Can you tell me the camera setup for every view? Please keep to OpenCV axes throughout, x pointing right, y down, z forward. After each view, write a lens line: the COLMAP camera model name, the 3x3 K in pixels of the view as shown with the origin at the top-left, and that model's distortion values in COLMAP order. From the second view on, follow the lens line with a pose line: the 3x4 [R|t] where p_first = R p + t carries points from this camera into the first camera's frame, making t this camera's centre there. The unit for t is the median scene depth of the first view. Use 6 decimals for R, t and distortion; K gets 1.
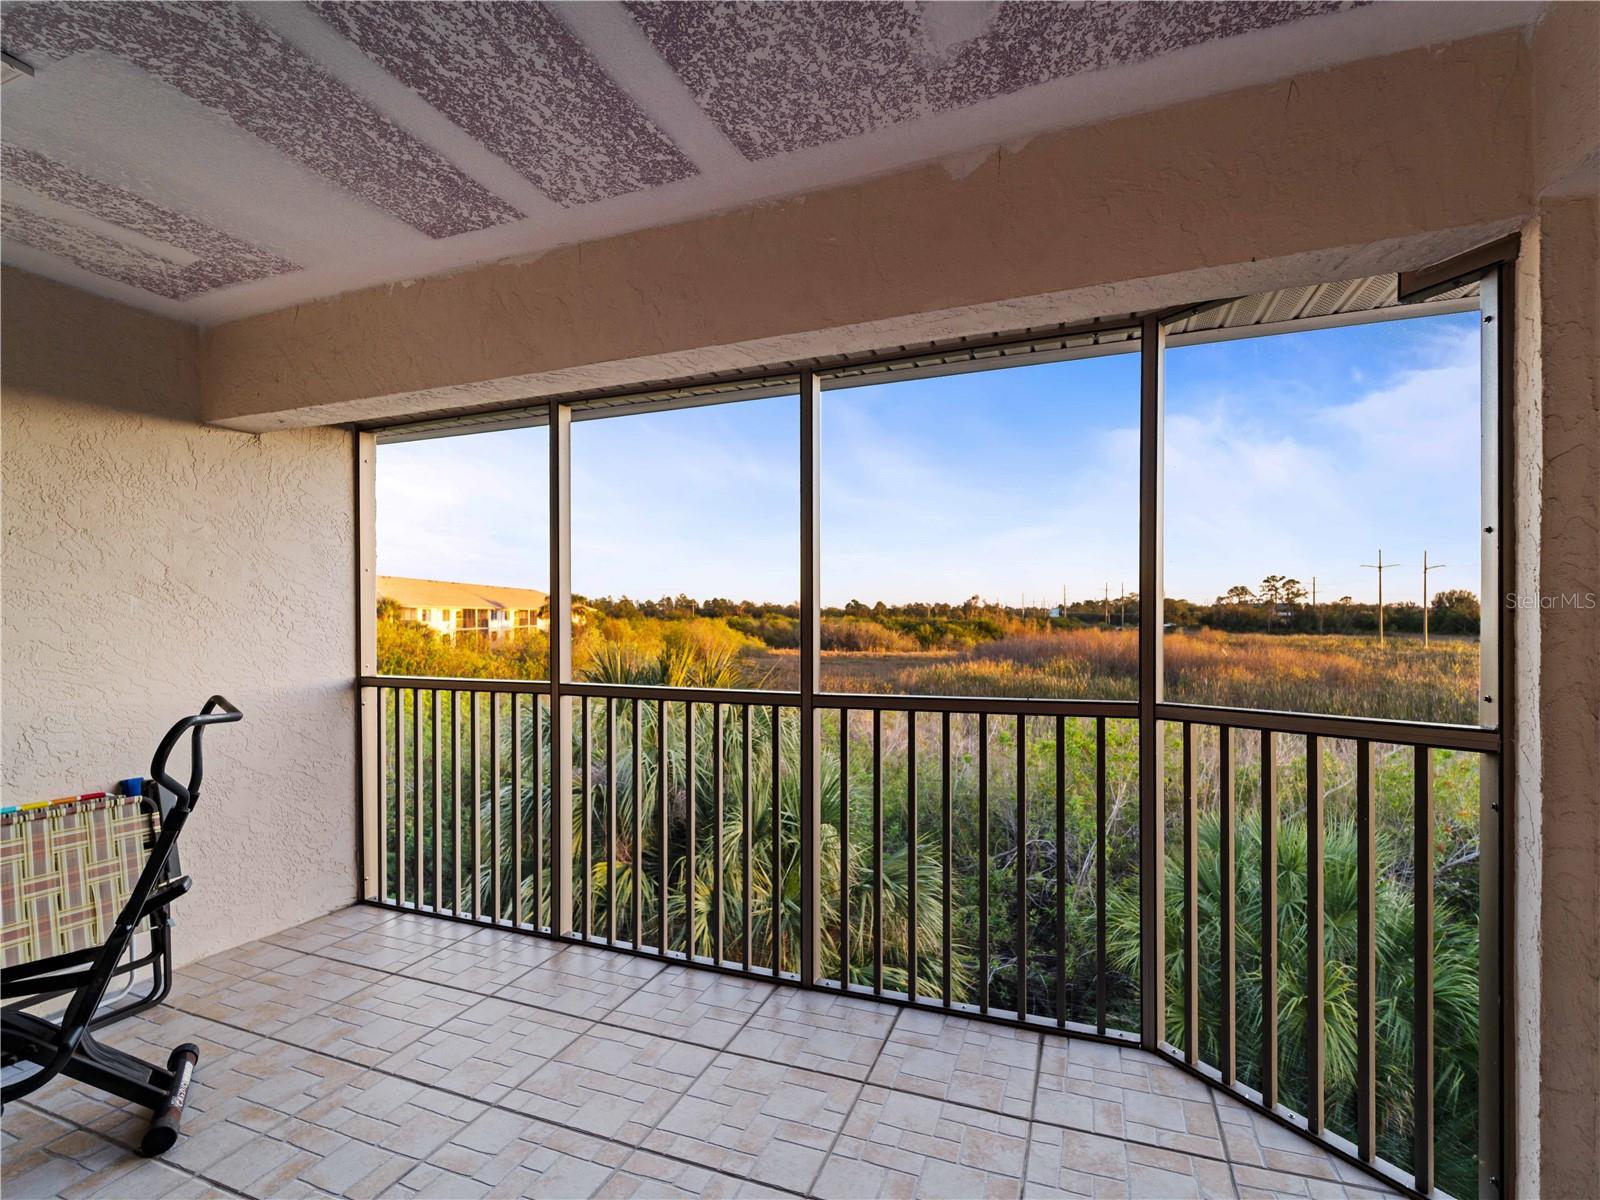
lens RADIAL K [[732.2, 0, 800.1], [0, 732.2, 612.6], [0, 0, 1]] dist [0.006058, -0.002461]
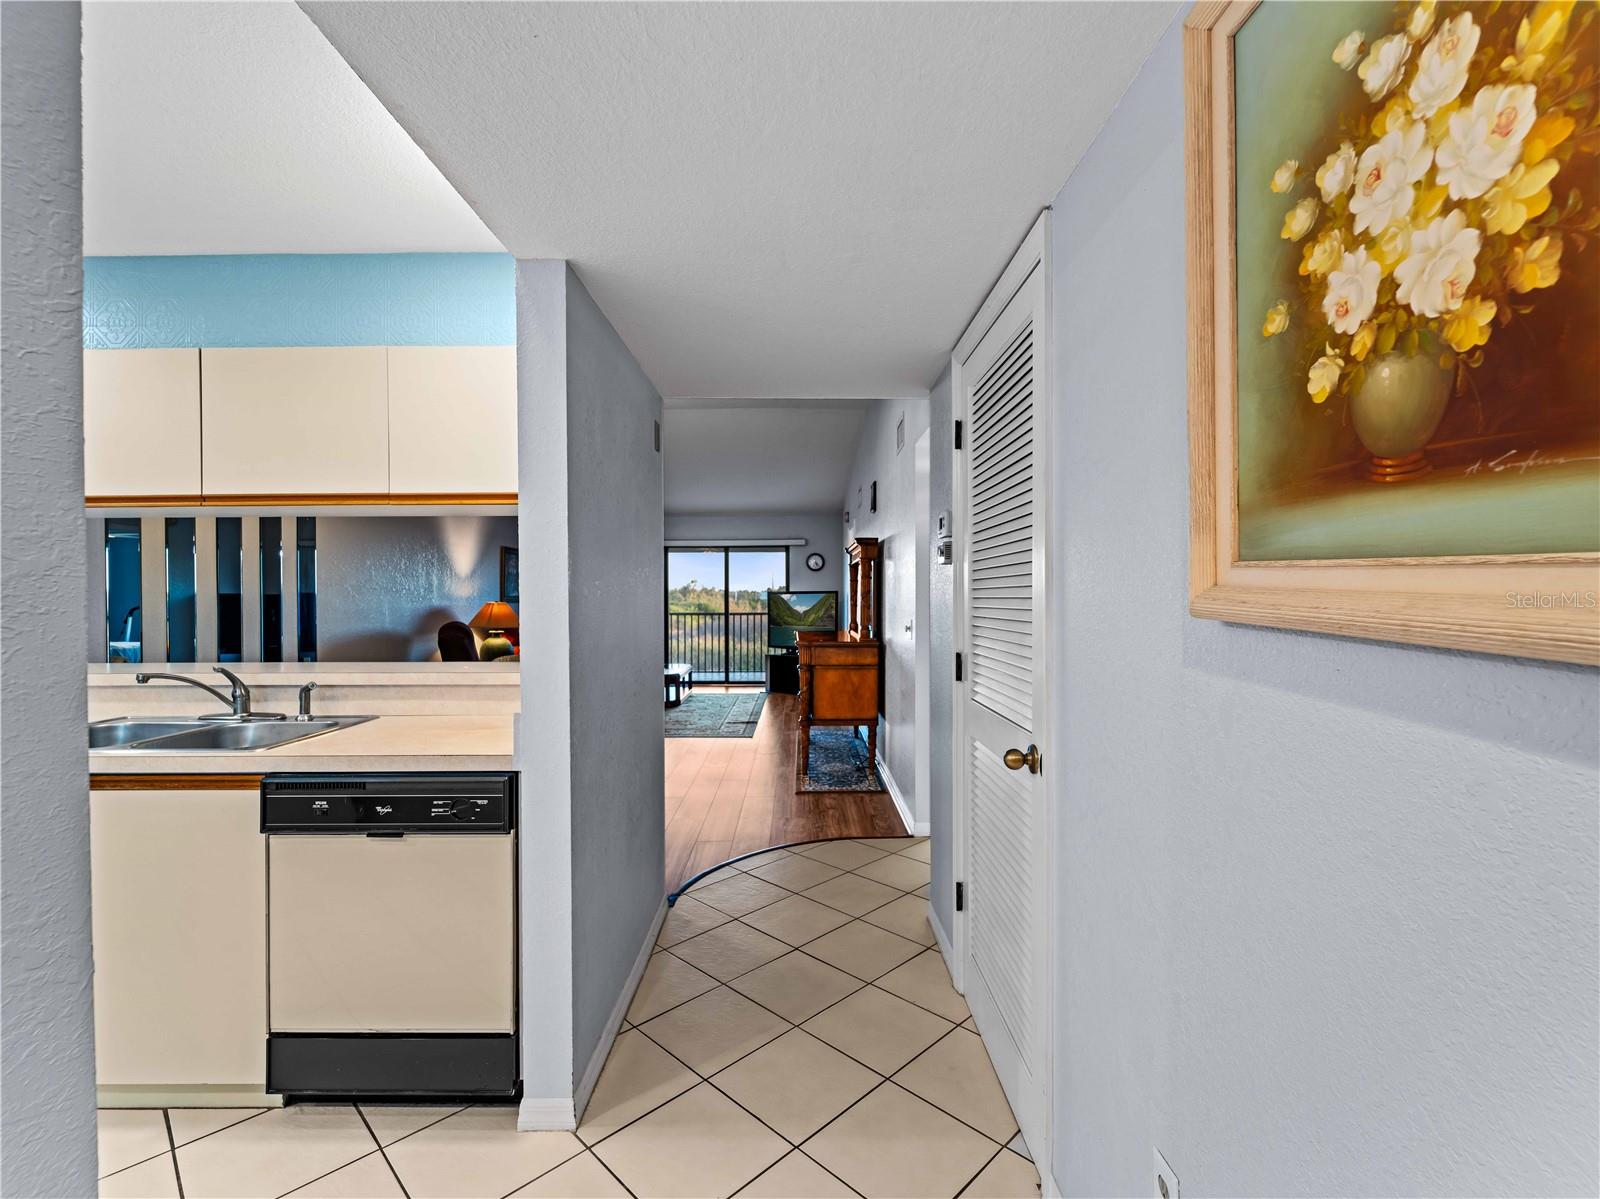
lens RADIAL K [[732.2, 0, 801.3], [0, 732.2, 600.6], [0, 0, 1]] dist [0.006058, -0.002461]
pose [[0.926806, 0.003614, 0.375523, -0.057499], [-0.006576, 0.999957, 0.006606, -0.000681], [-0.375483, -0.008592, 0.926790, -0.160866]]
